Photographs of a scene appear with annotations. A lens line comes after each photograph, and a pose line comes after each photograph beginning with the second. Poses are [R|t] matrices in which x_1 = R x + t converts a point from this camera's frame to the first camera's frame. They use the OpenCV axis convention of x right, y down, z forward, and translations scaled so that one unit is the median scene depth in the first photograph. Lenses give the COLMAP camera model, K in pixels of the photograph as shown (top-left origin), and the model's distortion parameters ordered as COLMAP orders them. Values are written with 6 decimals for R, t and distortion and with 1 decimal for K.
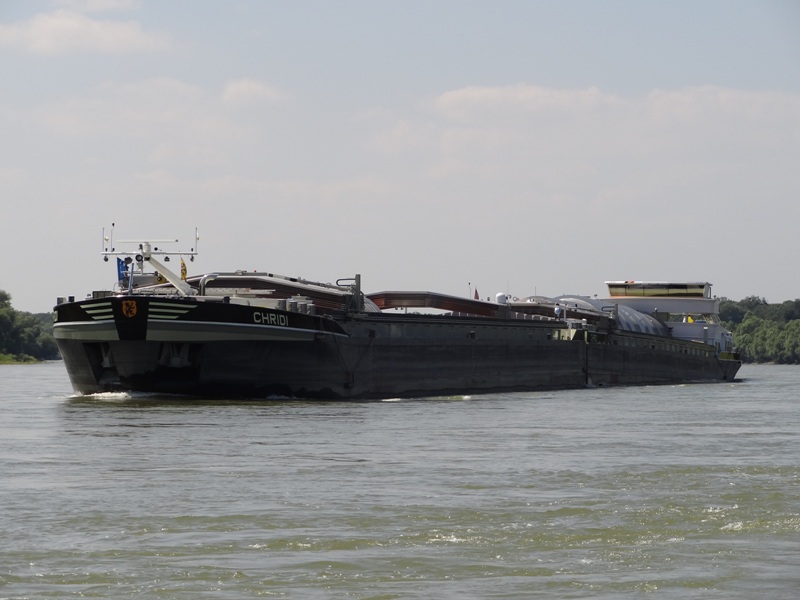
lens RADIAL K [[3257.1, 0, 400.0], [0, 3257.1, 300.0], [0, 0, 1]] dist [-0.047888, -0.290963]
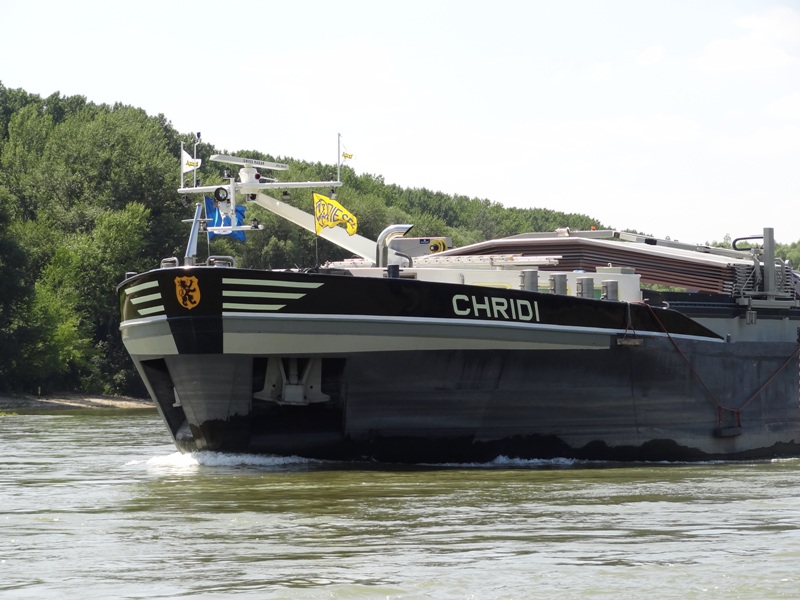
lens RADIAL K [[3005.7, 0, 400.0], [0, 3005.7, 300.0], [0, 0, 1]] dist [-0.049089, -0.227925]
pose [[0.949269, -0.023007, -0.313622, 0.094771], [0.019946, 0.999717, -0.012966, 0.010468], [0.313832, 0.006053, 0.949459, 0.552028]]
